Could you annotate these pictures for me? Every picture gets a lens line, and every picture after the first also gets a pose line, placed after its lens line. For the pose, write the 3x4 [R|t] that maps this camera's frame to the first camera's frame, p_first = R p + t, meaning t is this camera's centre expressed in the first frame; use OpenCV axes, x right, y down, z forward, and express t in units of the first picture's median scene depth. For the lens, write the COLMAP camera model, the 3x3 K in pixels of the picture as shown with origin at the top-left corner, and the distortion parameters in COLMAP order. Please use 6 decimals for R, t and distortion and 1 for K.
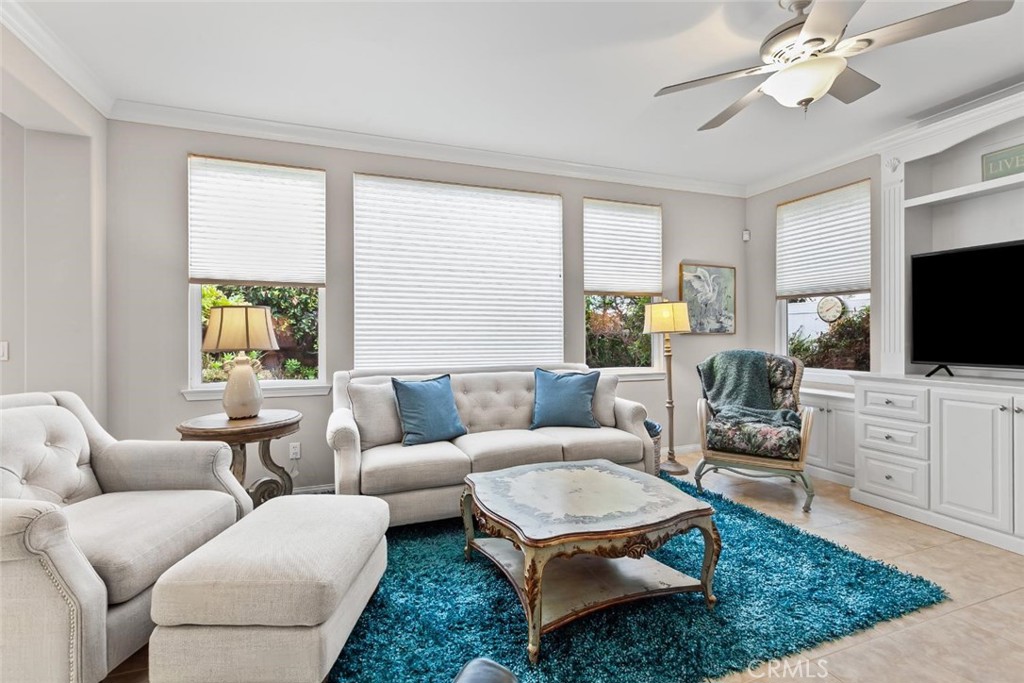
lens RADIAL K [[473.1, 0, 509.3], [0, 473.1, 336.3], [0, 0, 1]] dist [0.001446, -0.001095]
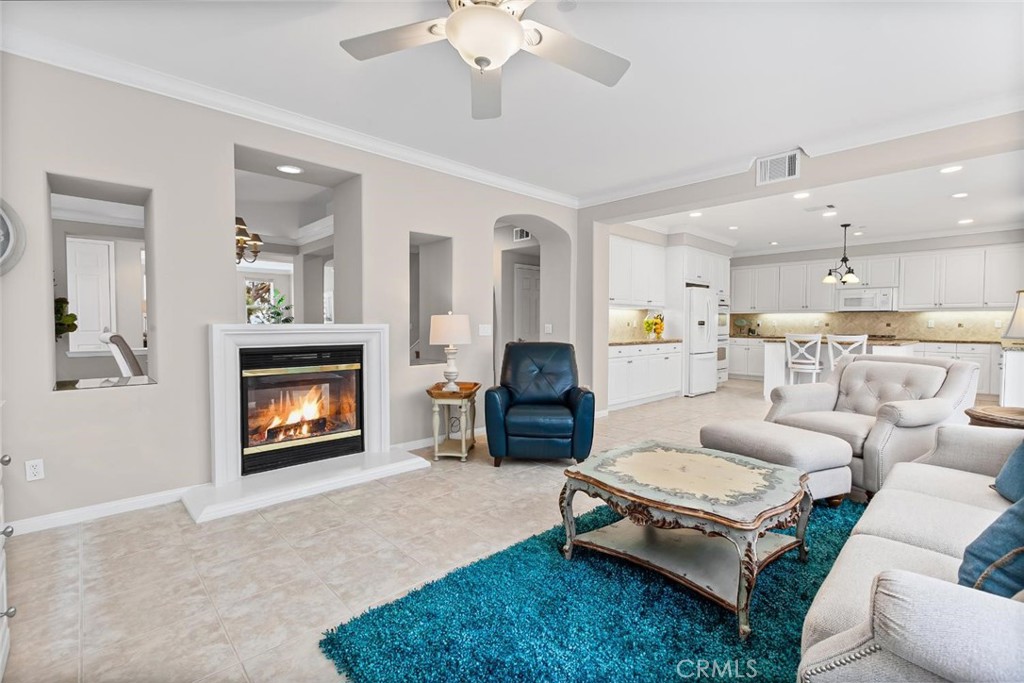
lens RADIAL K [[473.1, 0, 515.5], [0, 473.1, 333.8], [0, 0, 1]] dist [0.001446, -0.001095]
pose [[-0.913287, 0.012378, -0.407129, 0.921119], [0.001591, 0.999639, 0.026824, -0.007149], [0.407314, 0.023851, -0.912977, 1.823388]]
